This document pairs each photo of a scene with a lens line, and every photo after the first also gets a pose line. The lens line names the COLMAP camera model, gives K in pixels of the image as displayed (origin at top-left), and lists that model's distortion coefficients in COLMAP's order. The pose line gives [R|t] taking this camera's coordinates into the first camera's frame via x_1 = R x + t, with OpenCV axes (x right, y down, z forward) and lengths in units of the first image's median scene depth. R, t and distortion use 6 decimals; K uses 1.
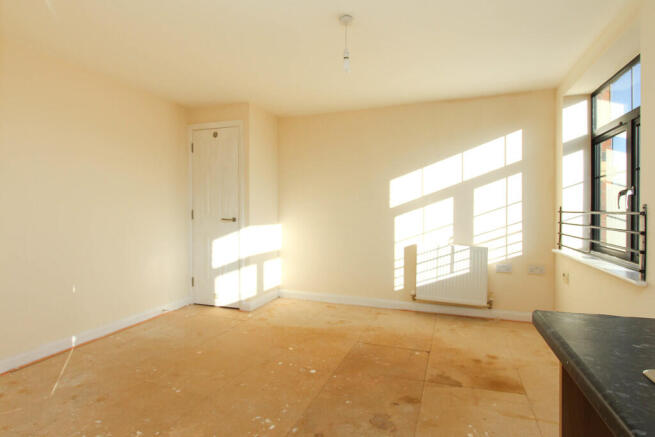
lens RADIAL K [[352.2, 0, 325.6], [0, 352.2, 208.6], [0, 0, 1]] dist [-0.006382, 0.000254]
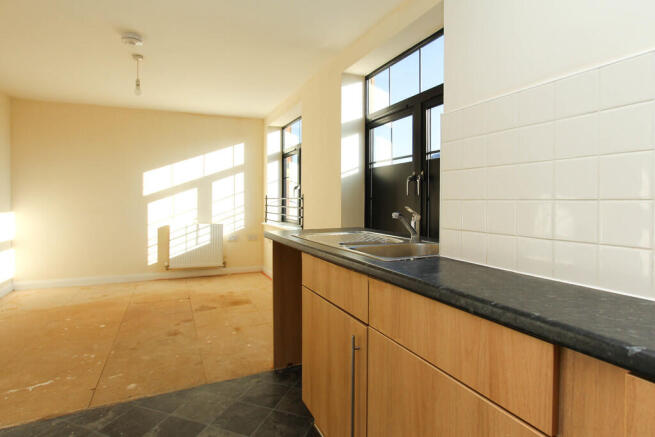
lens RADIAL K [[352.2, 0, 325.6], [0, 352.2, 208.6], [0, 0, 1]] dist [-0.006382, 0.000254]
pose [[0.715978, -0.018195, 0.697885, -0.226945], [-0.001543, 0.999617, 0.027645, 0.008866], [-0.698121, -0.020871, 0.715676, -0.296402]]
